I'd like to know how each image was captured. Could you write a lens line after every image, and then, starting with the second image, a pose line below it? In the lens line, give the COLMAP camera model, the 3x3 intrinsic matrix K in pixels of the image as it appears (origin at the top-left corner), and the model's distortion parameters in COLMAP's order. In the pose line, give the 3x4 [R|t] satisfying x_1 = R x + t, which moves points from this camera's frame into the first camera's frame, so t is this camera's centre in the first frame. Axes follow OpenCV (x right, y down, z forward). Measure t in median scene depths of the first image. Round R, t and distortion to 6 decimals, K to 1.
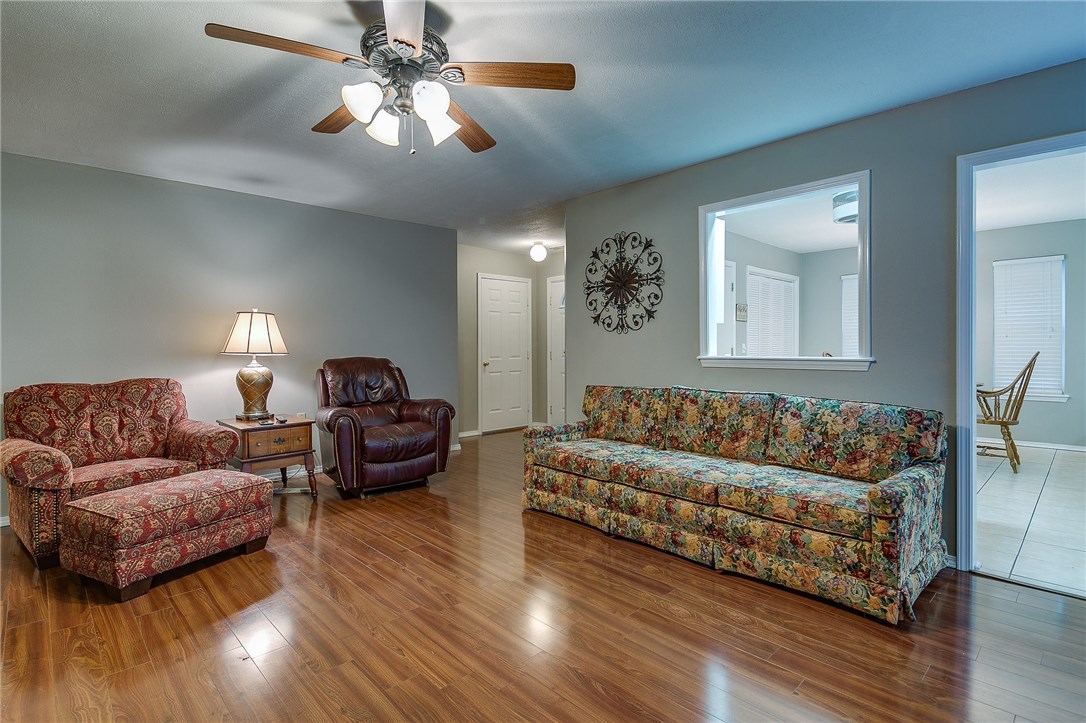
lens RADIAL K [[528.8, 0, 526.3], [0, 528.8, 344.9], [0, 0, 1]] dist [-0.001166, -0.010737]
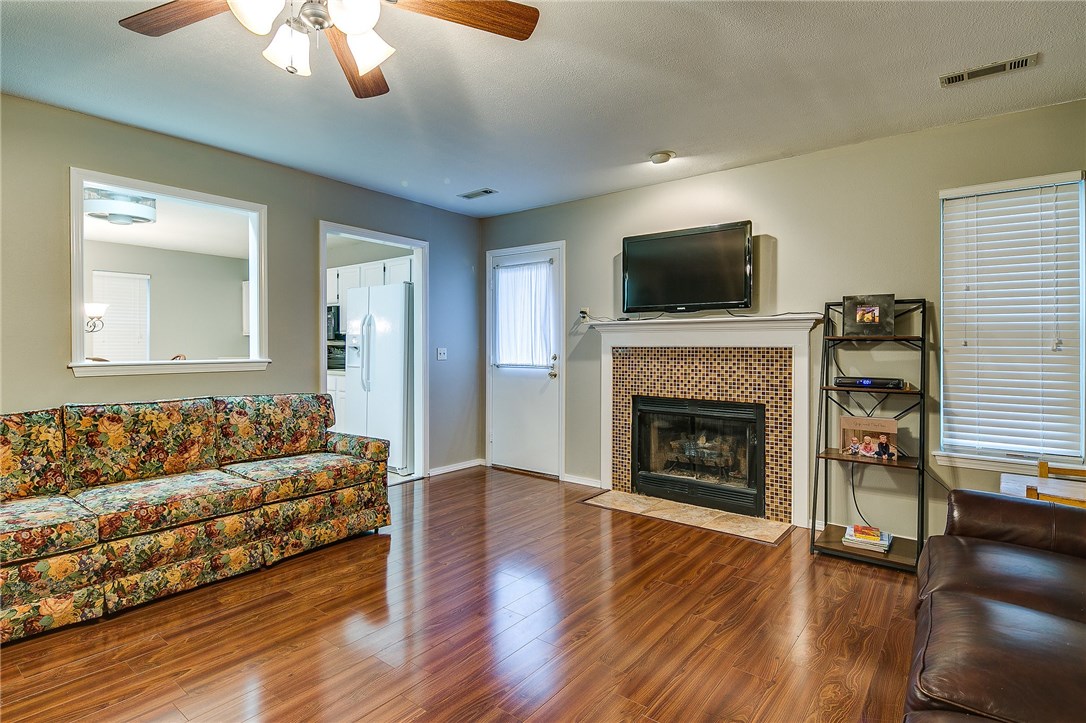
lens RADIAL K [[528.8, 0, 544.9], [0, 528.8, 347.0], [0, 0, 1]] dist [-0.001166, -0.010737]
pose [[-0.167628, 0.006153, 0.985831, -0.602313], [0.002553, 0.999980, -0.005807, 0.004496], [-0.985847, 0.001544, -0.167641, 0.517518]]
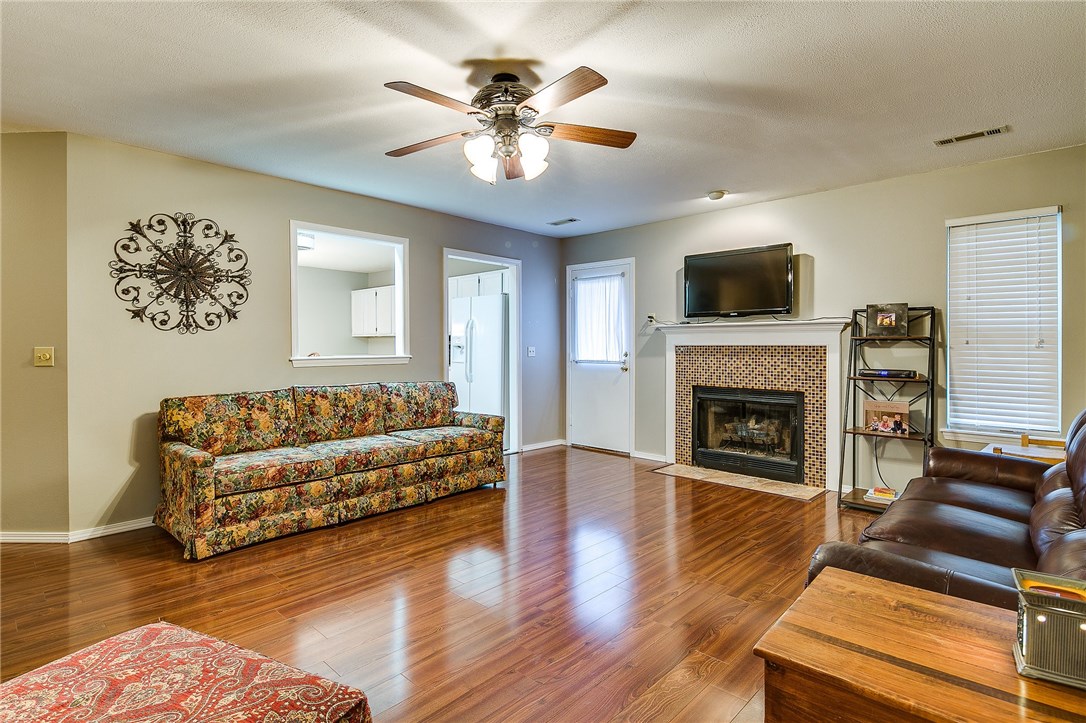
lens RADIAL K [[528.8, 0, 539.4], [0, 528.8, 348.0], [0, 0, 1]] dist [-0.001166, -0.010737]
pose [[-0.059254, 0.003058, 0.998238, -0.891952], [0.003475, 0.999990, -0.002857, 0.007380], [-0.998237, 0.003300, -0.059264, 0.632705]]
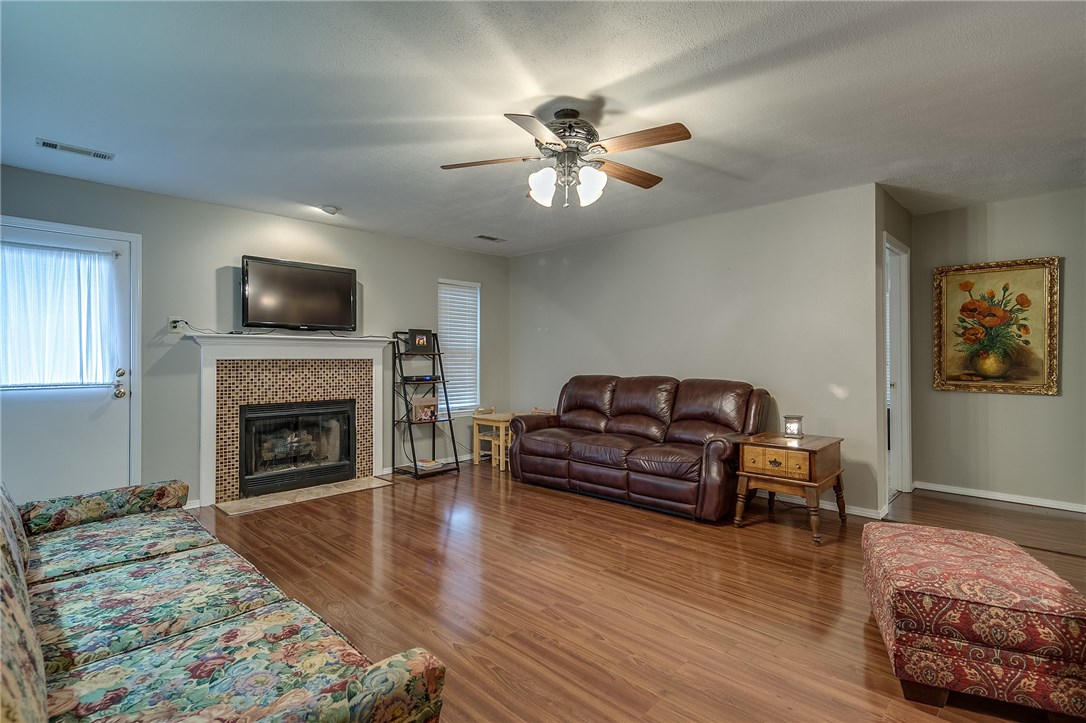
lens RADIAL K [[528.8, 0, 514.4], [0, 528.8, 355.3], [0, 0, 1]] dist [-0.001166, -0.010737]
pose [[-0.999484, 0.008764, -0.030899, -0.037805], [0.008769, 0.999962, -0.000027, -0.006763], [0.030898, -0.000298, -0.999523, 1.437625]]
